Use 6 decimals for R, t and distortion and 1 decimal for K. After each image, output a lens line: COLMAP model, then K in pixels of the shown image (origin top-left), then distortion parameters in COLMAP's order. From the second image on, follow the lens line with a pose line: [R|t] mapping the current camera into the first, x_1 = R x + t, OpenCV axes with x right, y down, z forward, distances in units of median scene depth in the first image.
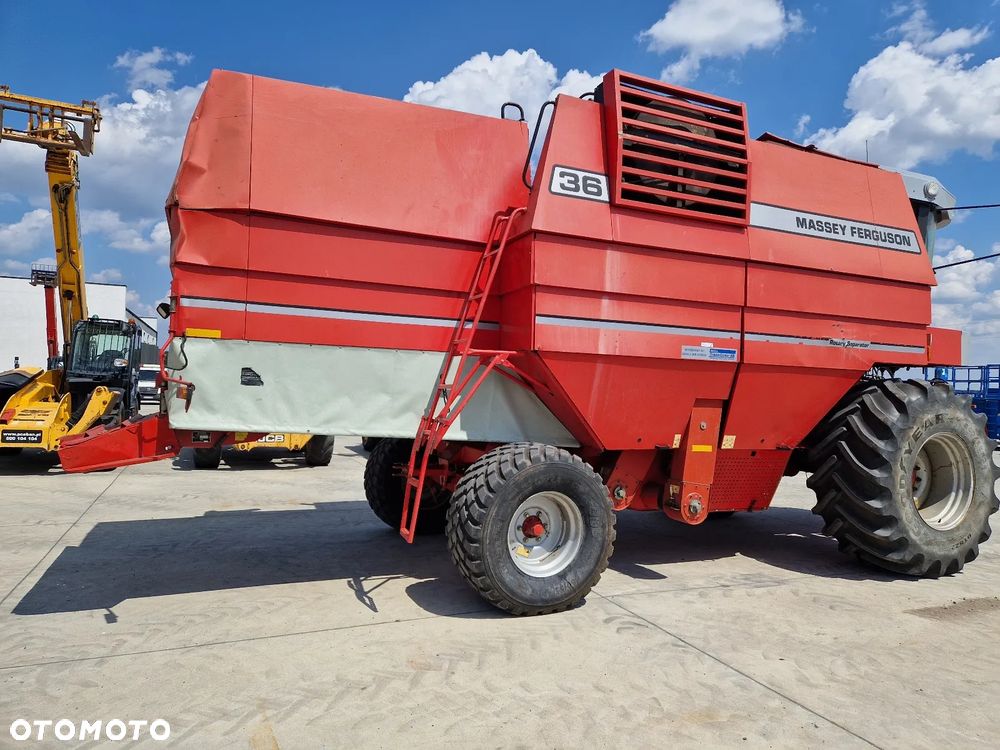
lens RADIAL K [[676.0, 0, 503.5], [0, 676.0, 373.4], [0, 0, 1]] dist [0.065364, -0.053367]
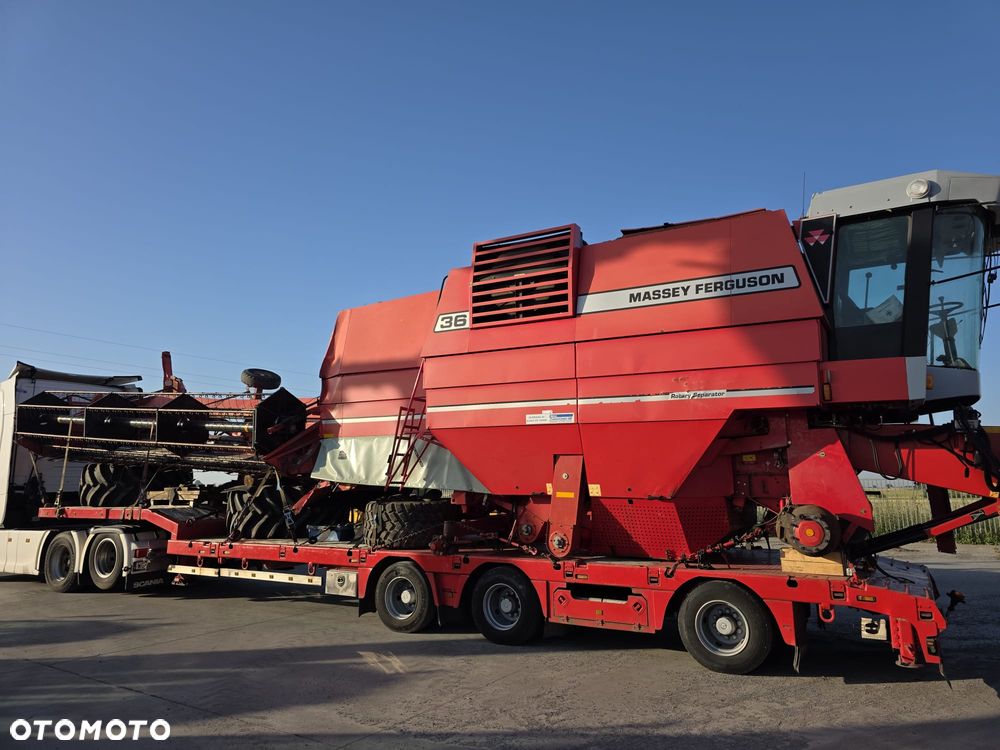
lens RADIAL K [[676.0, 0, 498.7], [0, 676.0, 347.0], [0, 0, 1]] dist [0.065364, -0.053367]
pose [[0.570418, -0.178782, -0.801661, 1.260442], [0.038292, 0.980750, -0.191475, 0.077561], [0.820461, 0.078524, 0.566284, 0.168447]]
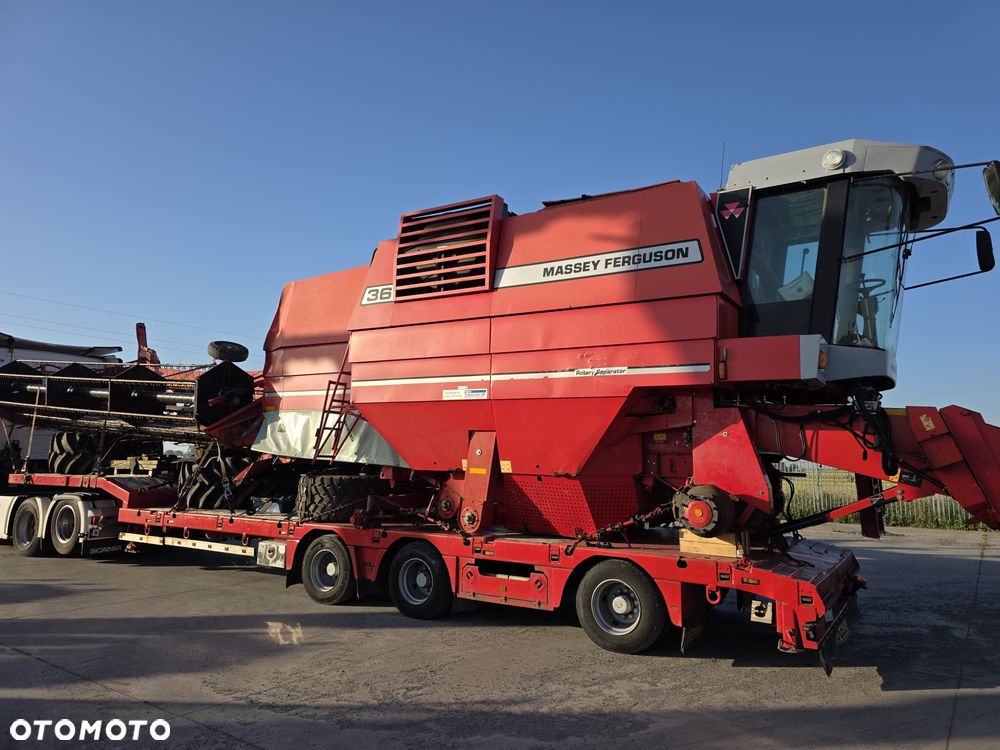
lens RADIAL K [[676.0, 0, 503.7], [0, 676.0, 350.6], [0, 0, 1]] dist [0.065364, -0.053367]
pose [[0.546361, -0.140406, -0.825697, 1.354183], [0.018419, 0.987624, -0.155754, 0.086251], [0.837347, 0.069889, 0.542185, 0.351553]]
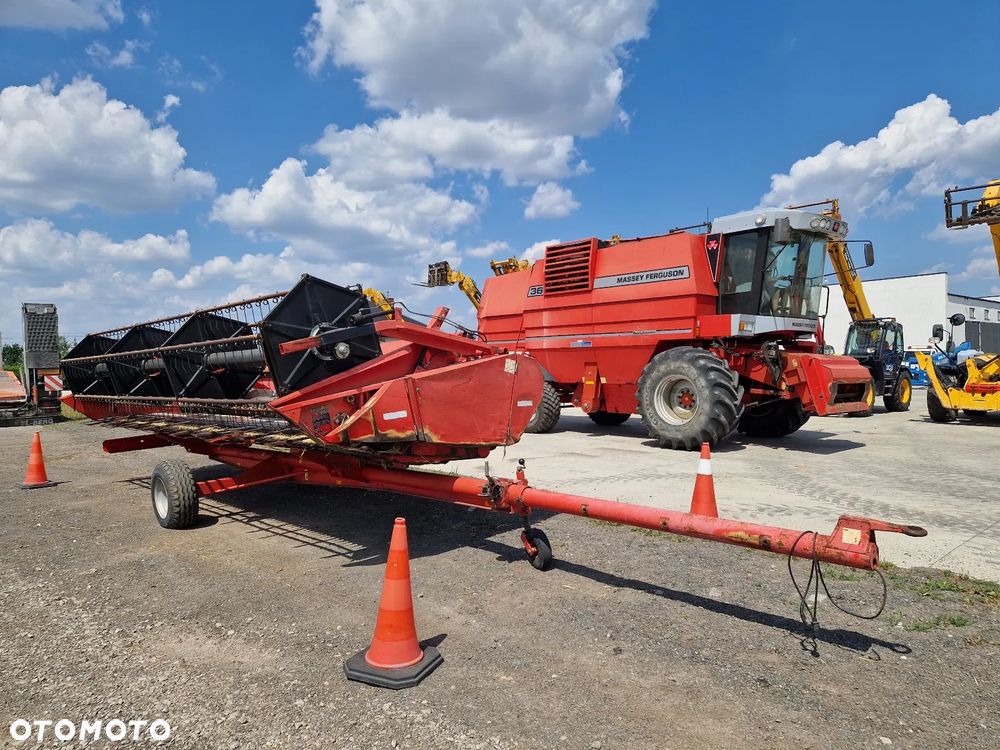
lens RADIAL K [[676.0, 0, 495.7], [0, 676.0, 379.5], [0, 0, 1]] dist [0.065364, -0.053367]
pose [[0.296282, -0.014594, -0.954989, 2.487340], [0.044306, 0.999017, -0.001521, 0.086977], [0.954072, -0.041861, 0.296637, -0.042138]]
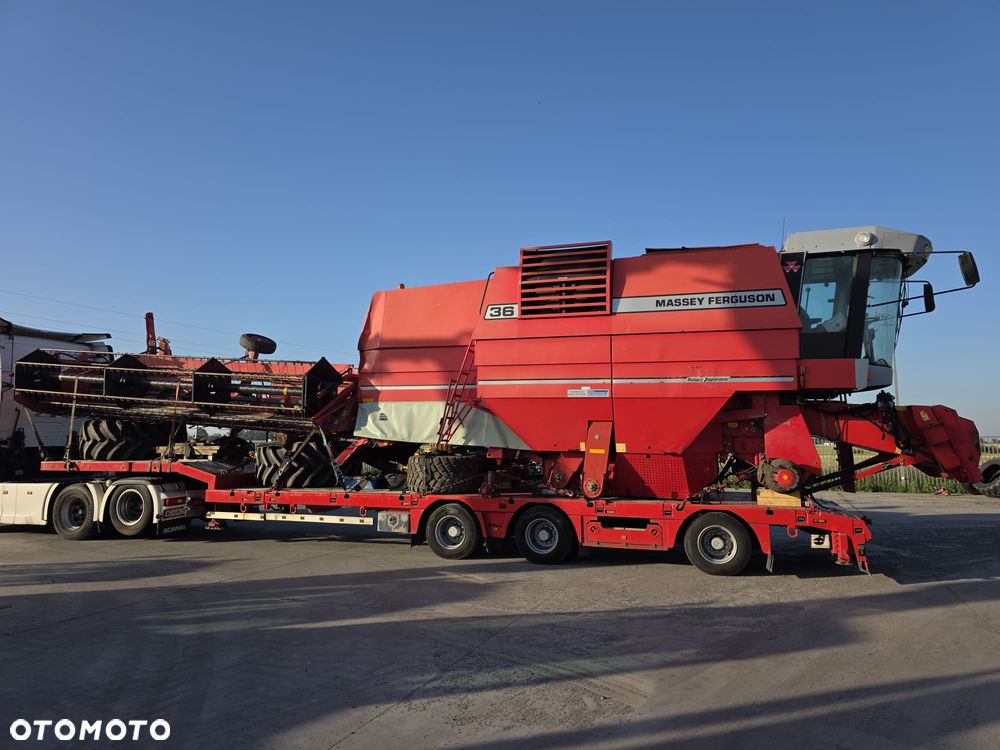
lens RADIAL K [[672.3, 0, 492.7], [0, 672.3, 350.9], [0, 0, 1]] dist [0.055393, -0.031295]
pose [[0.718065, -0.104835, -0.688035, 1.240142], [0.030123, 0.992345, -0.119765, 0.057177], [0.695323, 0.065273, 0.715727, -0.347639]]
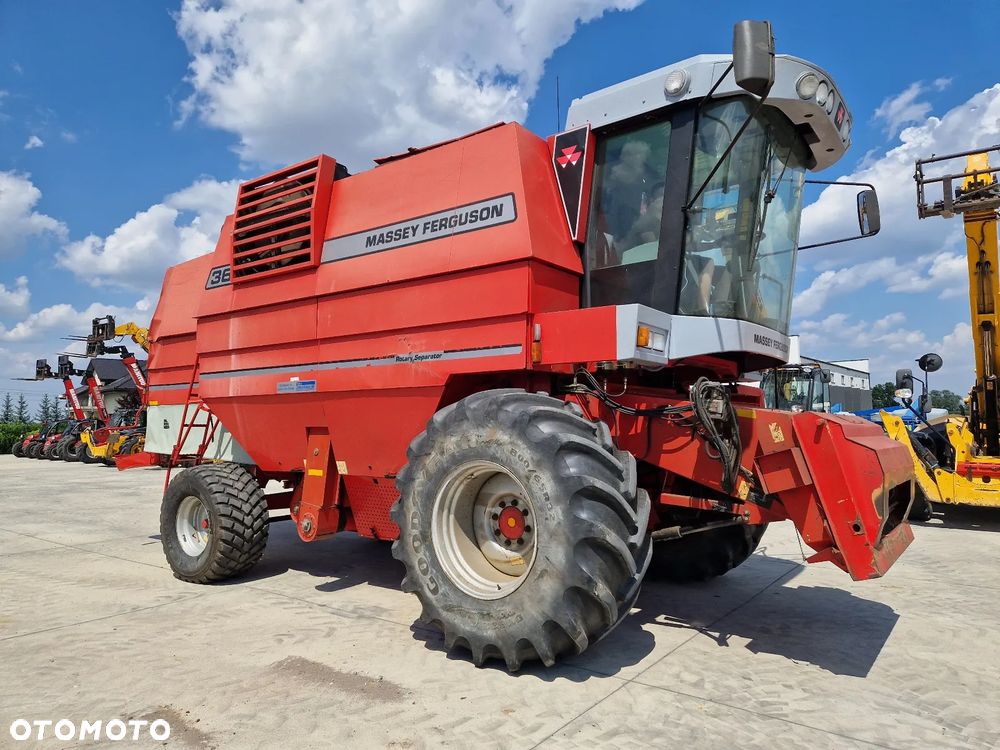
lens RADIAL K [[676.0, 0, 505.4], [0, 676.0, 369.2], [0, 0, 1]] dist [0.065364, -0.053367]
pose [[0.481596, -0.106674, -0.869877, 1.396761], [0.046081, 0.994274, -0.096416, 0.064041], [0.875181, 0.006349, 0.483754, 0.729721]]
